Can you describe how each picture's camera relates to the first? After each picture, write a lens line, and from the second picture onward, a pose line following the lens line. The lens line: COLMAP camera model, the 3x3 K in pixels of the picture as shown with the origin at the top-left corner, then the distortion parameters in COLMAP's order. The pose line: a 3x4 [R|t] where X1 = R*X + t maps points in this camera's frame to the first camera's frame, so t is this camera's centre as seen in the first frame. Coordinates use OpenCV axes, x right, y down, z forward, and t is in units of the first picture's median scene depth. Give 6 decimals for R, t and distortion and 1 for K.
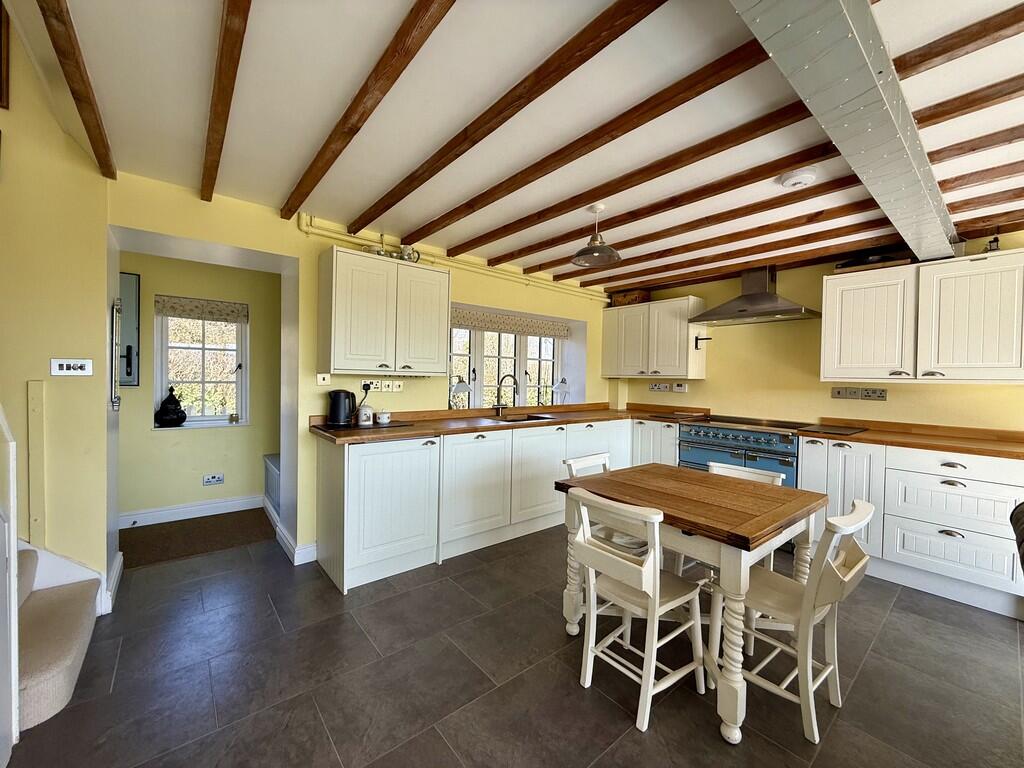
lens RADIAL K [[405.7, 0, 504.8], [0, 405.7, 385.7], [0, 0, 1]] dist [-0.003595, 0.000140]
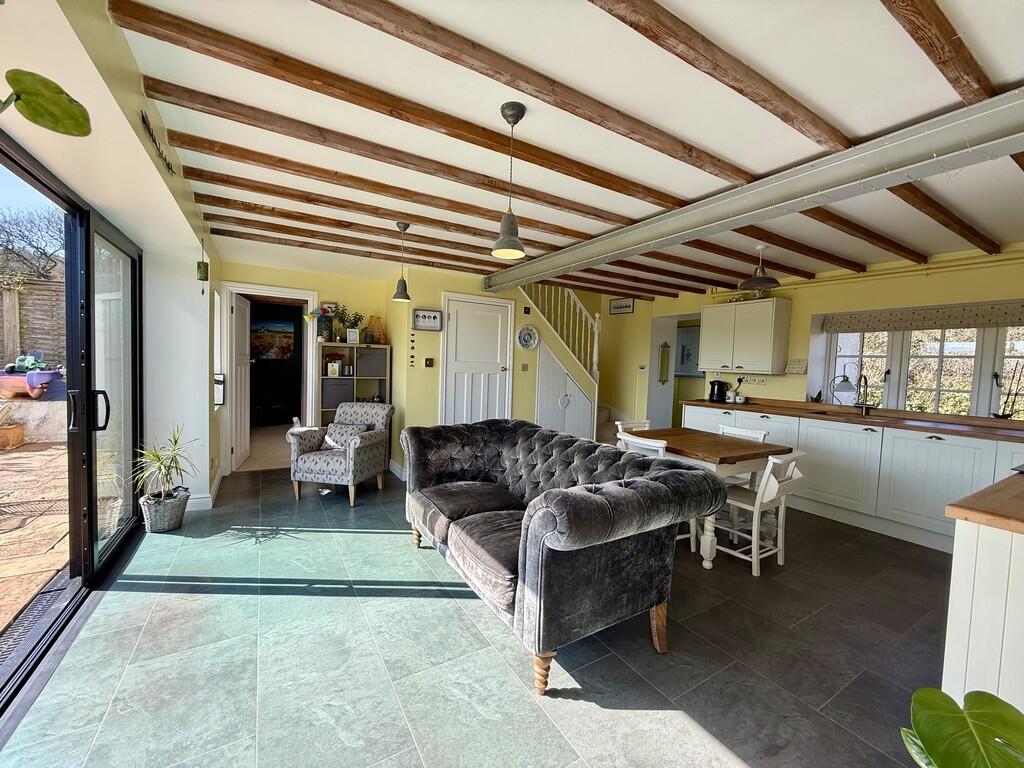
lens RADIAL K [[405.7, 0, 510.9], [0, 405.7, 383.7], [0, 0, 1]] dist [-0.003595, 0.000140]
pose [[-0.133182, 0.025136, -0.990773, 0.655139], [-0.059046, 0.997701, 0.033249, 0.008512], [0.989331, 0.062929, -0.131391, 0.148331]]
